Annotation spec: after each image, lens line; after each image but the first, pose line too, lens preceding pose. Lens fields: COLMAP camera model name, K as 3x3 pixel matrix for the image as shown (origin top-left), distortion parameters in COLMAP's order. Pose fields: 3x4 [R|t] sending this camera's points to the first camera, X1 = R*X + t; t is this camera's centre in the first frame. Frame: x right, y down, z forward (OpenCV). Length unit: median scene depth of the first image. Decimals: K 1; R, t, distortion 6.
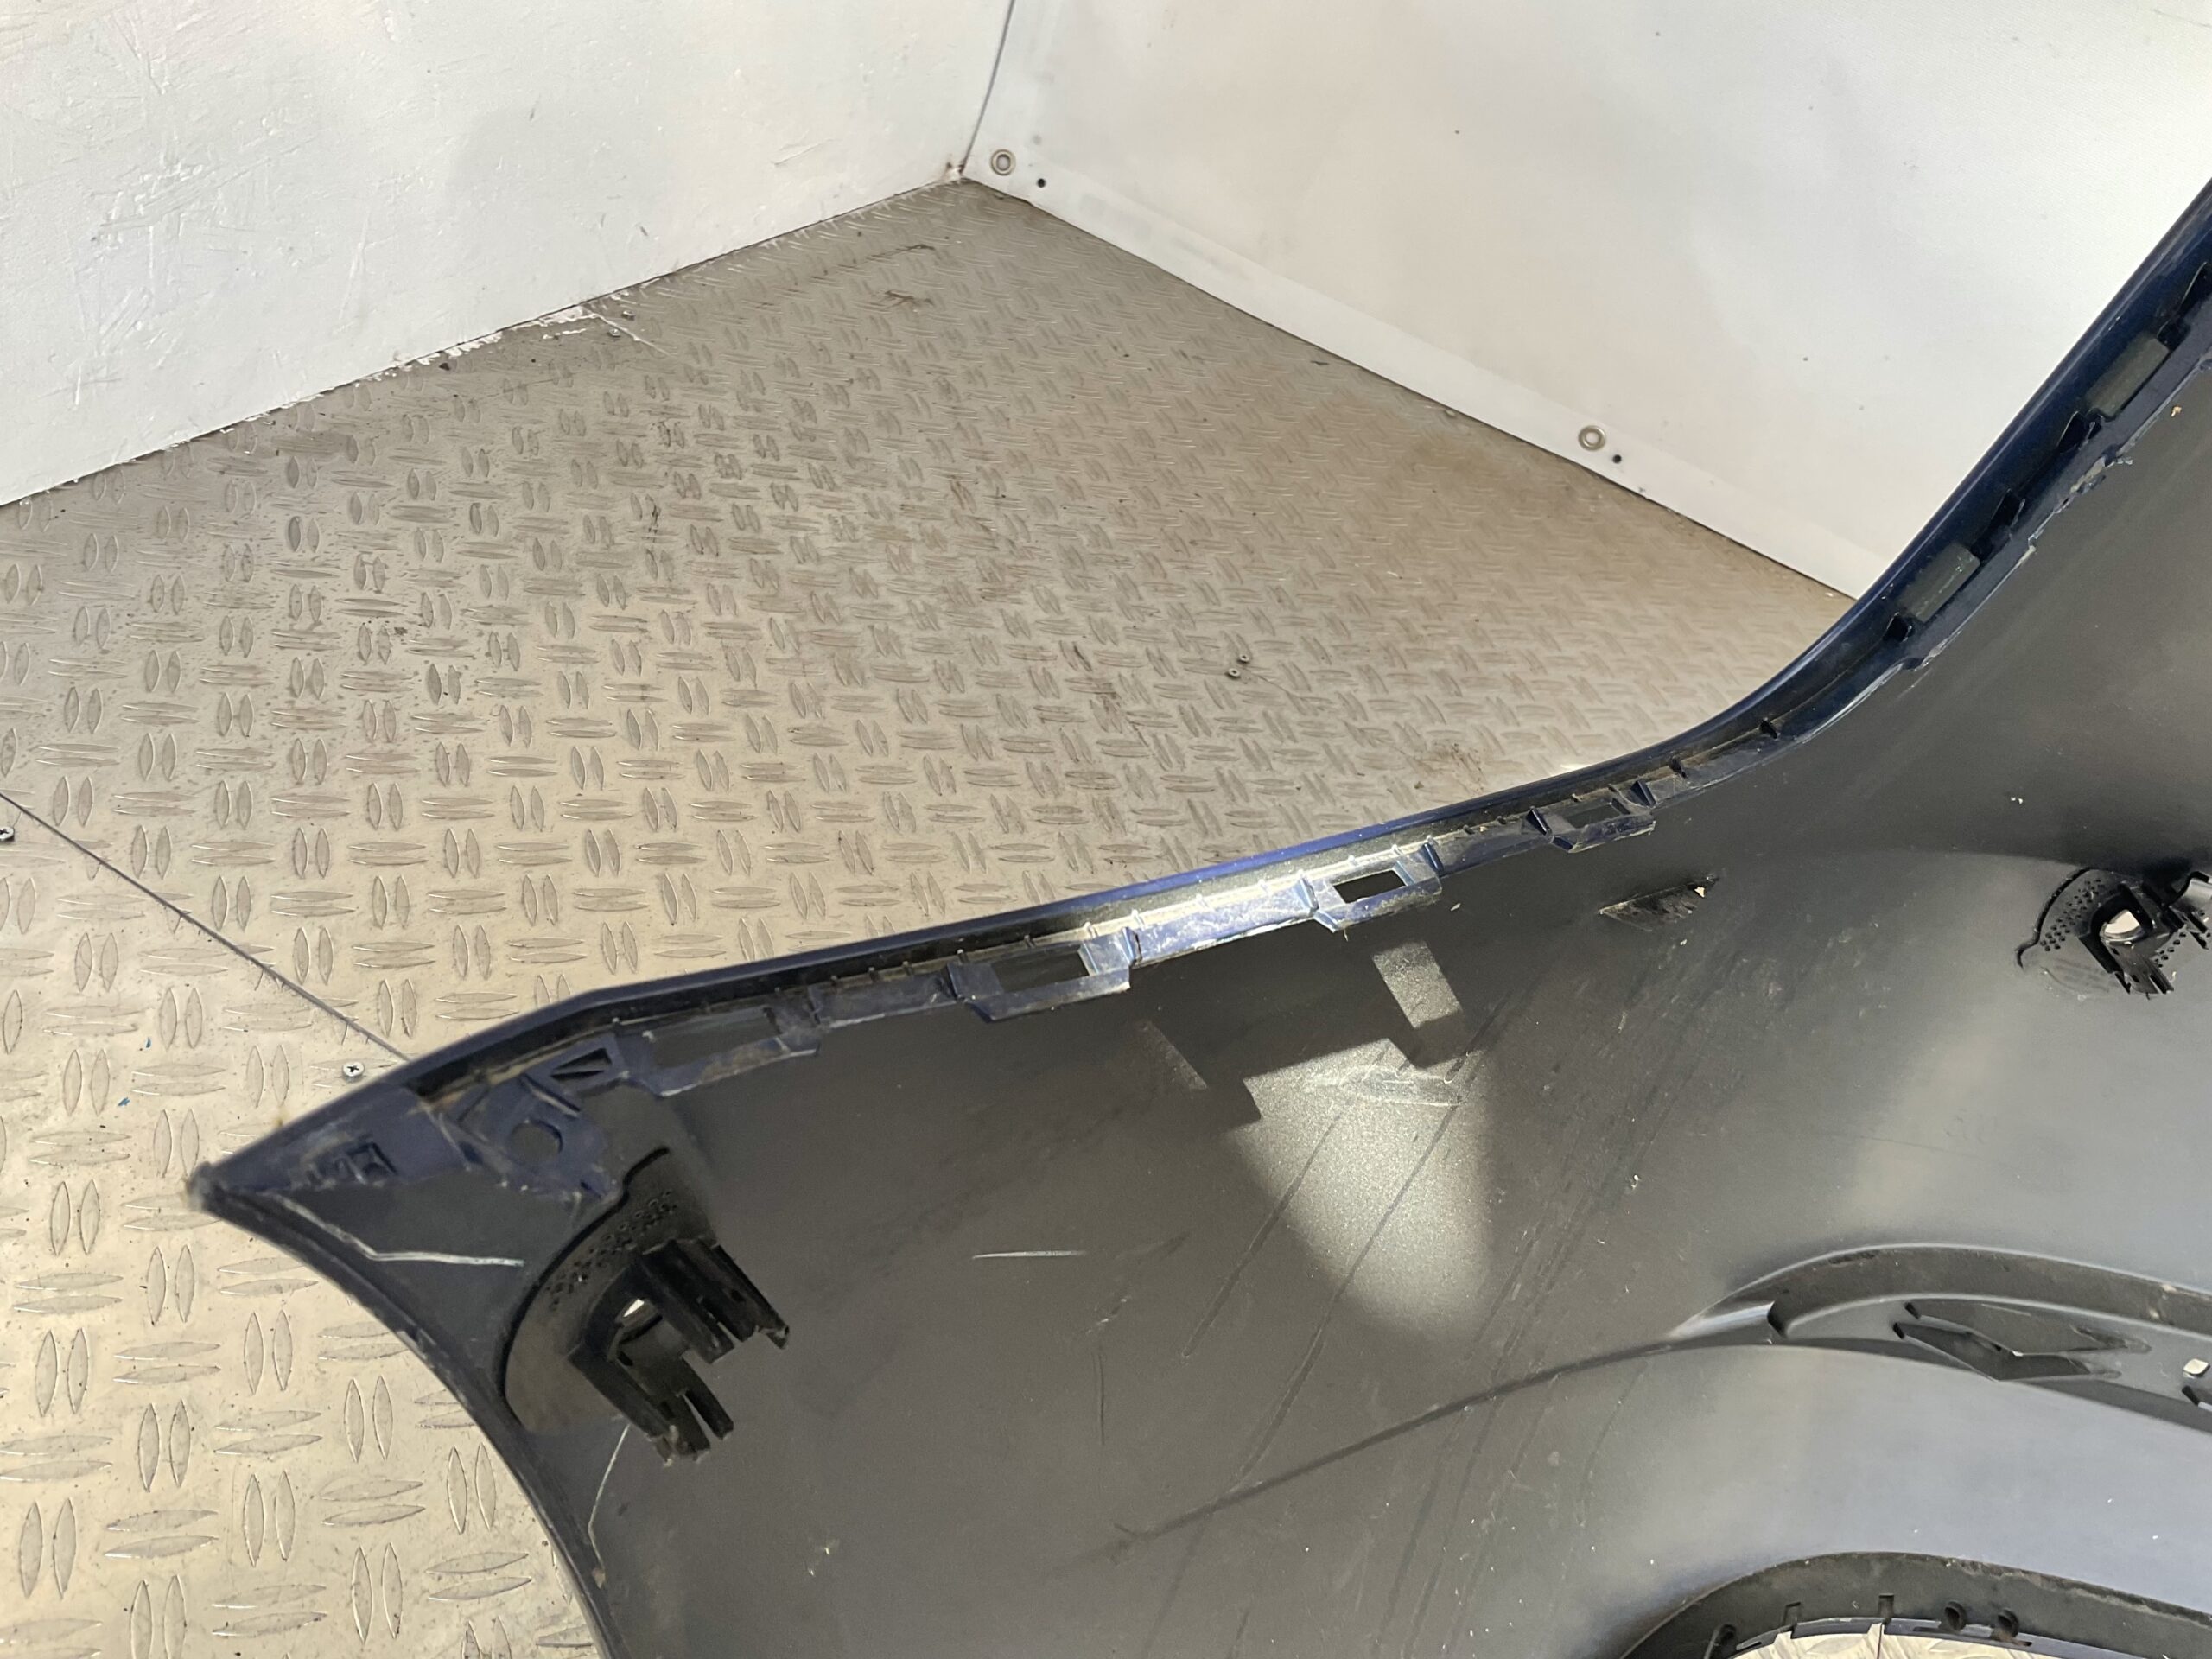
lens RADIAL K [[1850.2, 0, 1095.2], [0, 1850.2, 827.4], [0, 0, 1]] dist [0.093115, -0.170382]
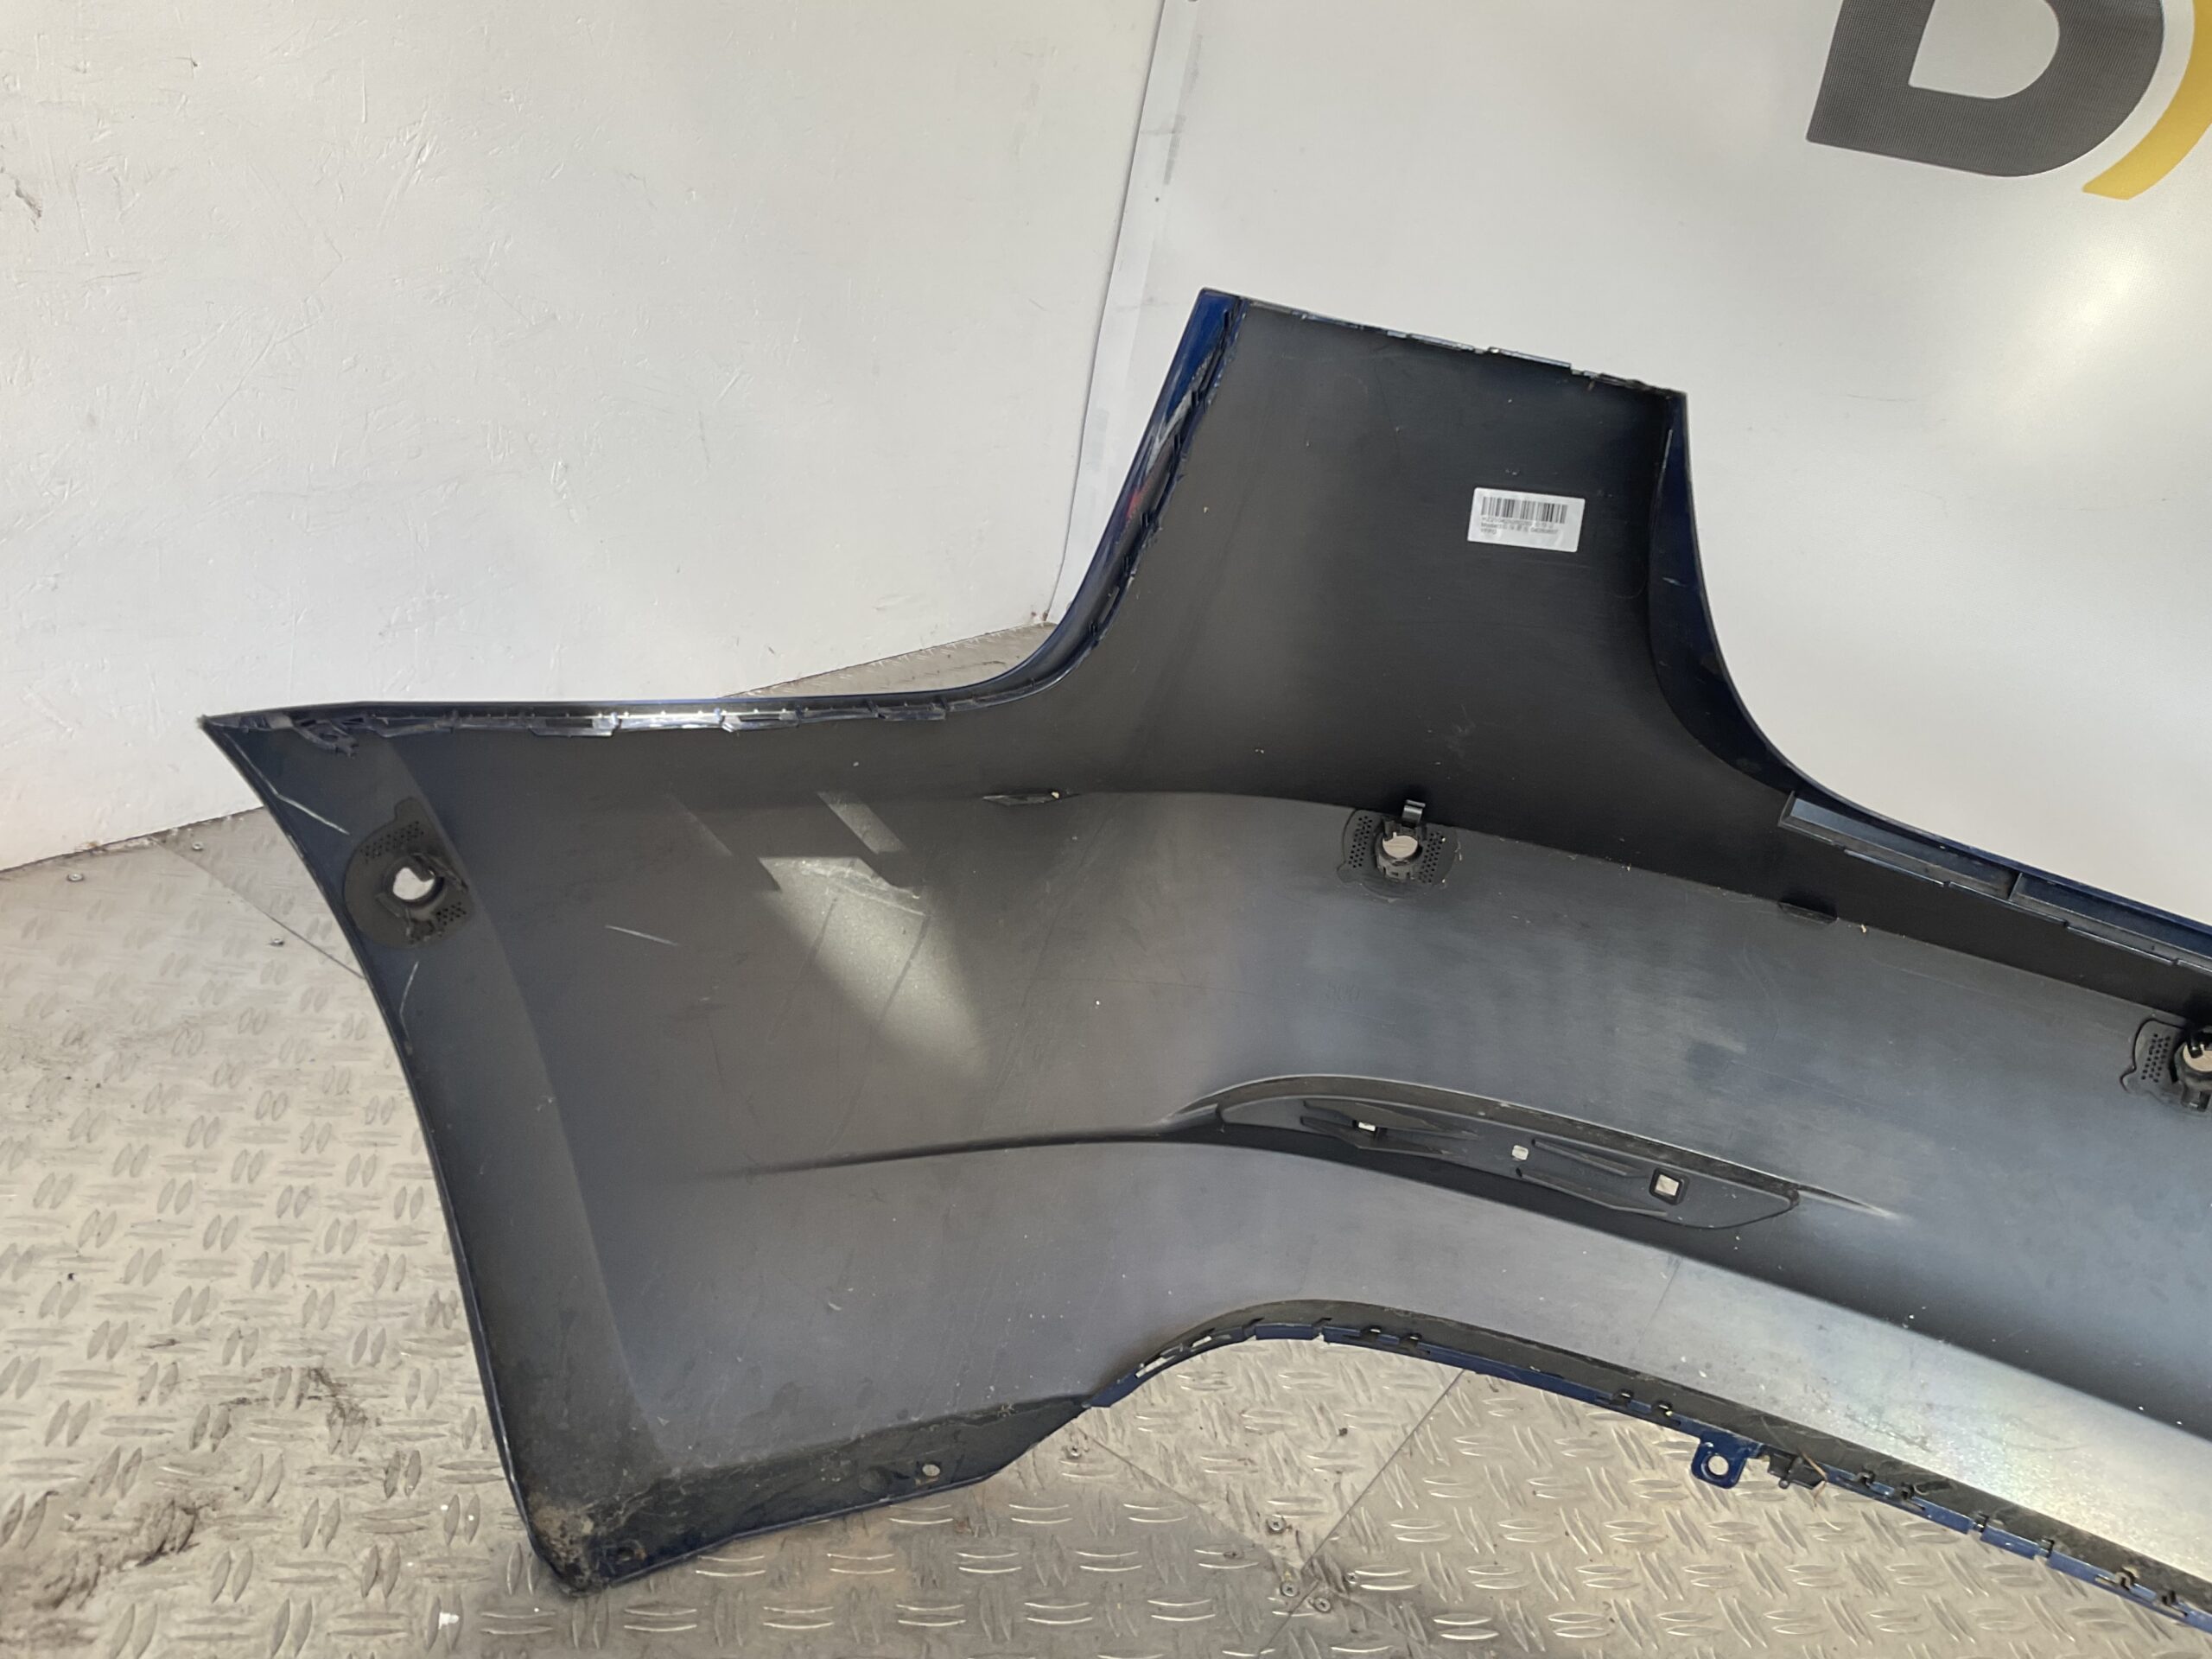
lens RADIAL K [[1824.5, 0, 1094.8], [0, 1824.5, 829.6], [0, 0, 1]] dist [0.067341, -0.114899]
pose [[0.980307, -0.064791, -0.186546, 0.560677], [0.010479, 0.960382, -0.278489, 0.459775], [0.197199, 0.271050, 0.942149, -0.552960]]
